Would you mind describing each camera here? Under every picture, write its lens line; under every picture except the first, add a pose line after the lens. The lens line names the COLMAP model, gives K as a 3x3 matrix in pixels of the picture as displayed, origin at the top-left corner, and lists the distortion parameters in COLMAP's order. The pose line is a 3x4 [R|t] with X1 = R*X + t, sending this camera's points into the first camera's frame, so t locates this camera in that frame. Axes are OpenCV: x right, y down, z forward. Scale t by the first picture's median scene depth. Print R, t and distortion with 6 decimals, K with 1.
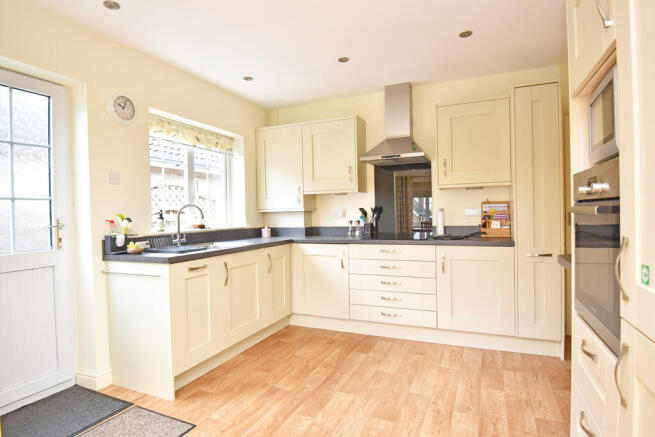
lens RADIAL K [[355.4, 0, 332.2], [0, 355.4, 221.3], [0, 0, 1]] dist [-0.015061, -0.011018]
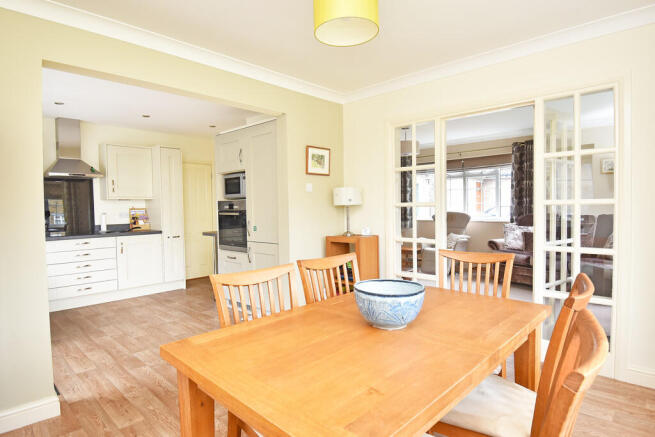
lens RADIAL K [[355.4, 0, 331.0], [0, 355.4, 221.5], [0, 0, 1]] dist [-0.015061, -0.011018]
pose [[0.326999, -0.024943, 0.944696, -0.829763], [0.030792, 0.999402, 0.015728, 0.005921], [-0.944523, 0.023946, 0.327571, -0.384144]]
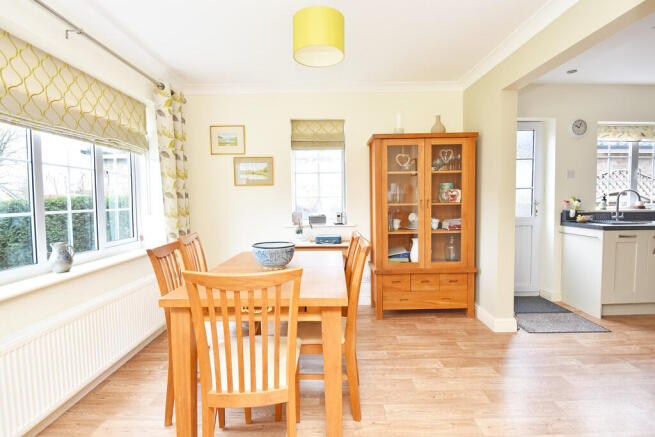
lens RADIAL K [[355.4, 0, 322.4], [0, 355.4, 215.2], [0, 0, 1]] dist [-0.015061, -0.011018]
pose [[0.393129, 0.061009, -0.917457, 0.316221], [-0.018186, 0.998117, 0.058580, -0.008727], [0.919303, -0.006345, 0.393499, -0.506315]]
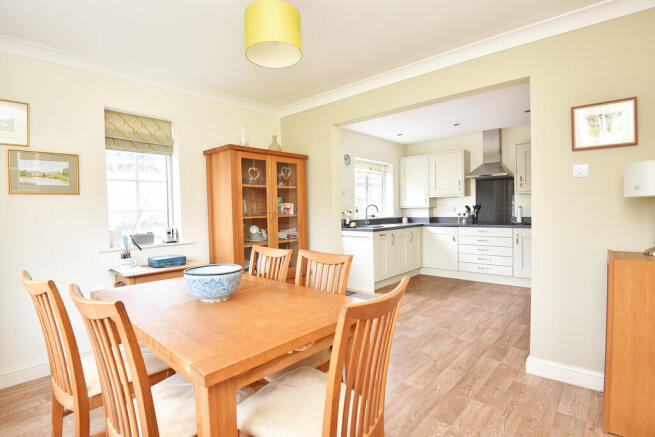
lens RADIAL K [[332.3, 0, 327.4], [0, 332.3, 219.6], [0, 0, 1]] dist [-0.000110, -0.003969]
pose [[0.949885, 0.011780, -0.312379, -0.055759], [-0.006916, 0.999837, 0.016674, 0.006819], [0.312524, -0.013678, 0.949811, -0.768601]]
